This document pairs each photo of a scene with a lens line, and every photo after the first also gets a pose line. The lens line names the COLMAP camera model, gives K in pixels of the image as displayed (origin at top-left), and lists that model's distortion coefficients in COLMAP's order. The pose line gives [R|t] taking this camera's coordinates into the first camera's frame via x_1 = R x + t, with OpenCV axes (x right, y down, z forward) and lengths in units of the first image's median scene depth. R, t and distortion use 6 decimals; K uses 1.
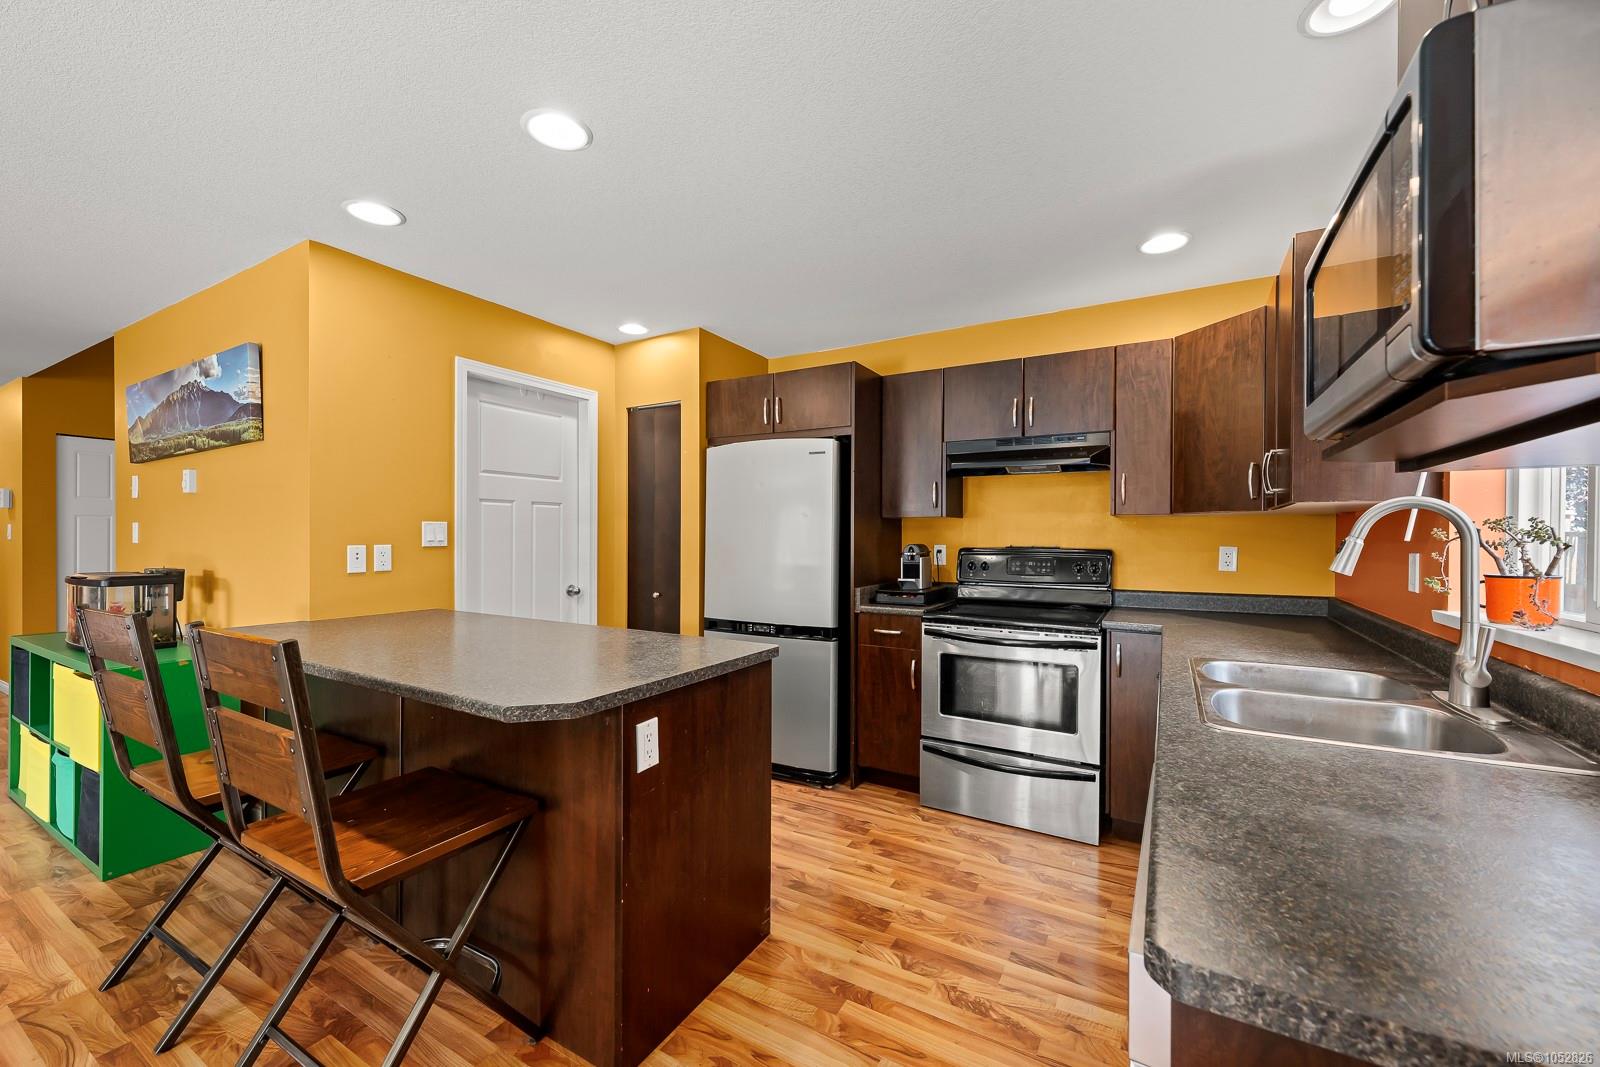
lens RADIAL K [[637.6, 0, 800.0], [0, 637.6, 533.5], [0, 0, 1]] dist [-0.000277, -0.000058]
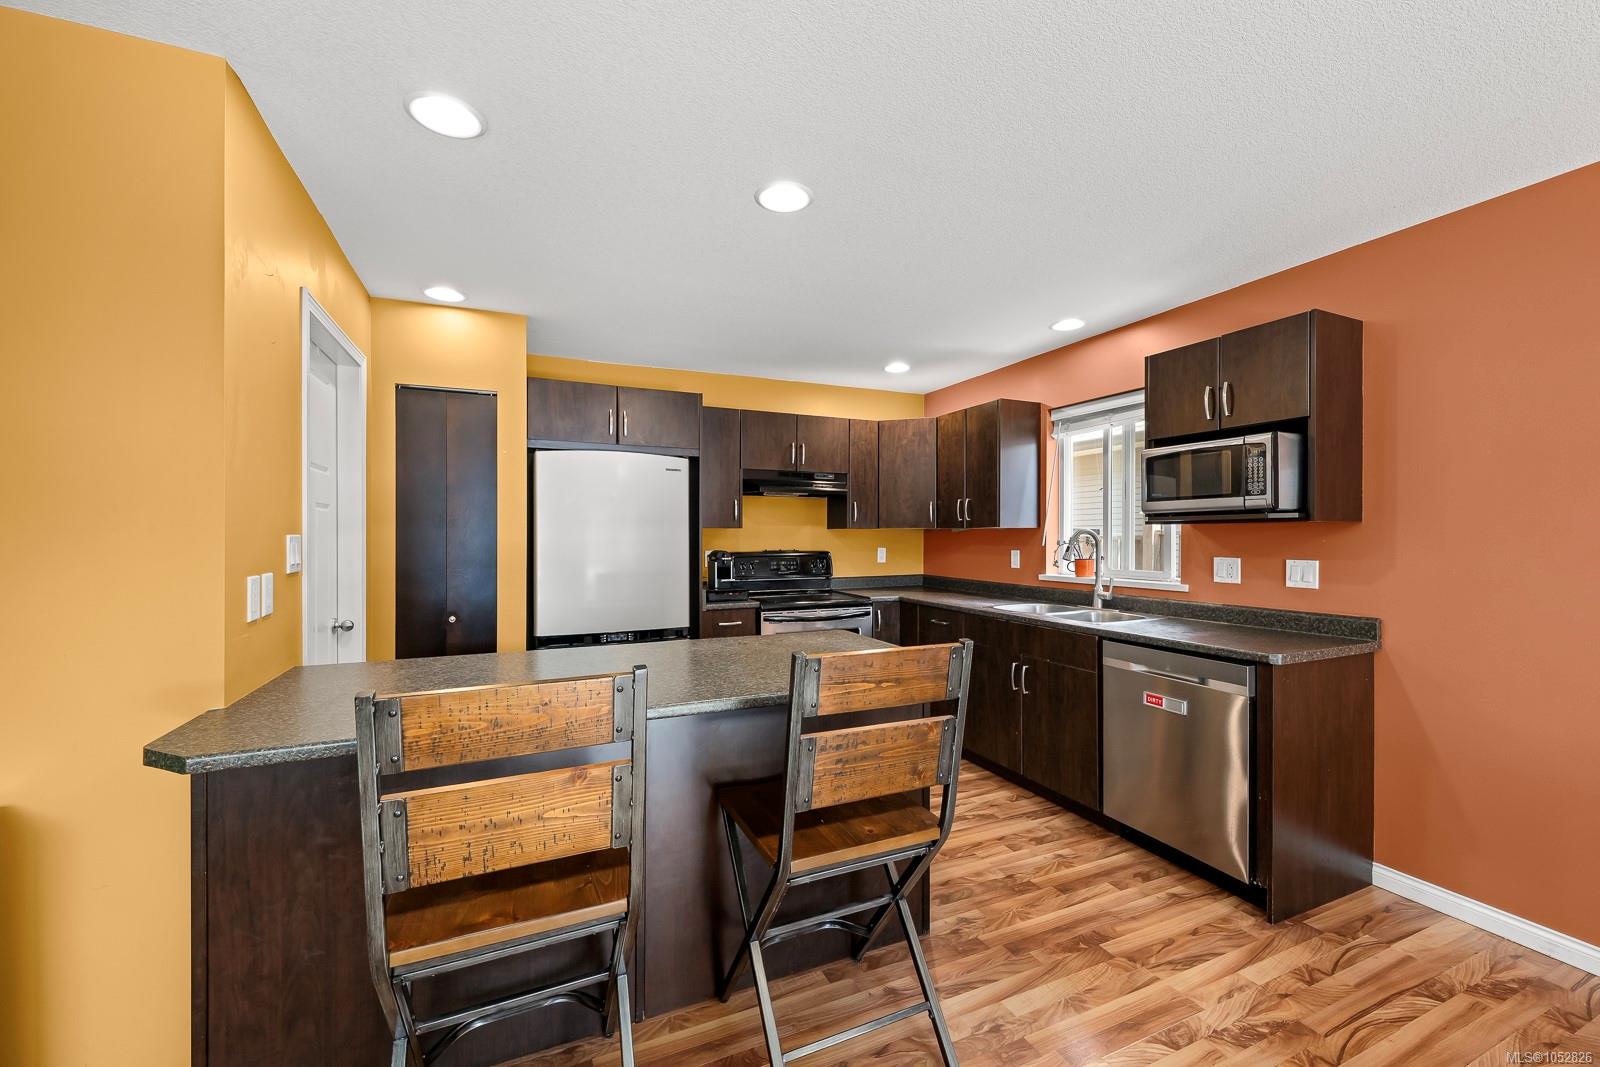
lens RADIAL K [[637.6, 0, 800.0], [0, 637.6, 533.5], [0, 0, 1]] dist [-0.000277, -0.000058]
pose [[0.587919, -0.002614, 0.808916, -0.759261], [-0.001166, 0.999991, 0.004079, -0.022224], [-0.808919, -0.003342, 0.587910, 0.179019]]
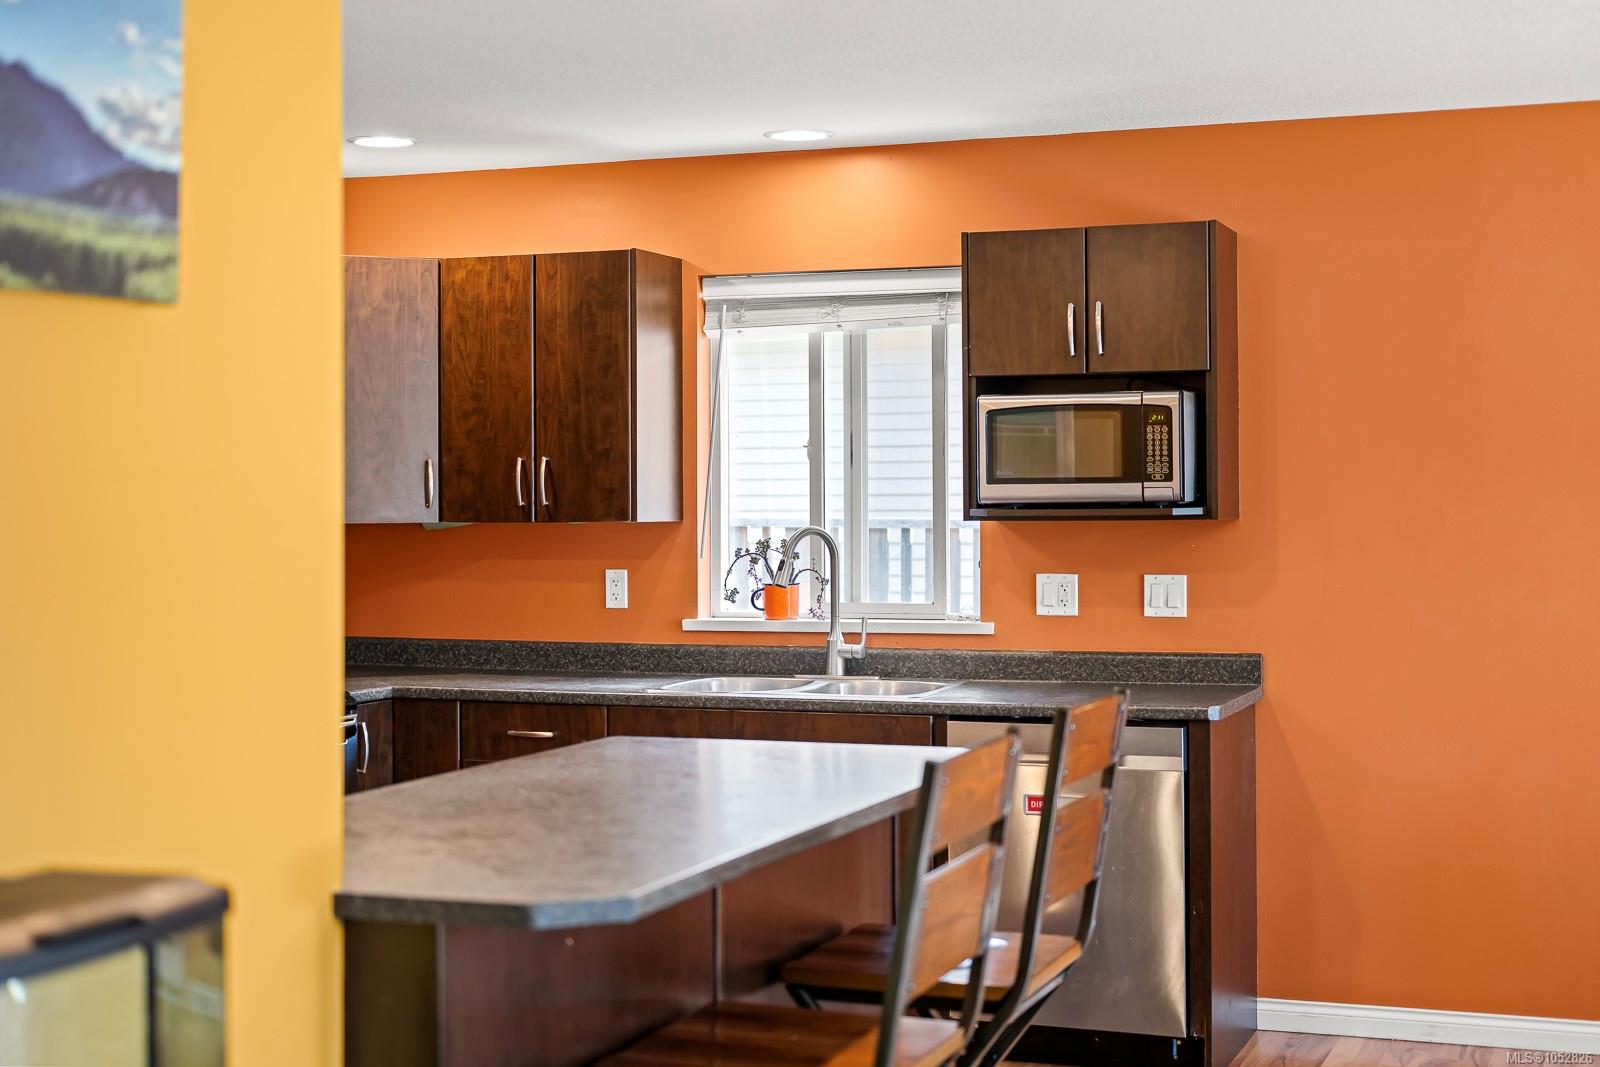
lens RADIAL K [[2324.7, 0, 800.0], [0, 2324.7, 533.5], [0, 0, 1]] dist [0.110003, 0.015420]
pose [[-0.158629, -0.018392, 0.987167, -1.650059], [0.000068, 0.999826, 0.018639, -0.058686], [-0.987338, 0.003024, -0.158600, 0.777514]]
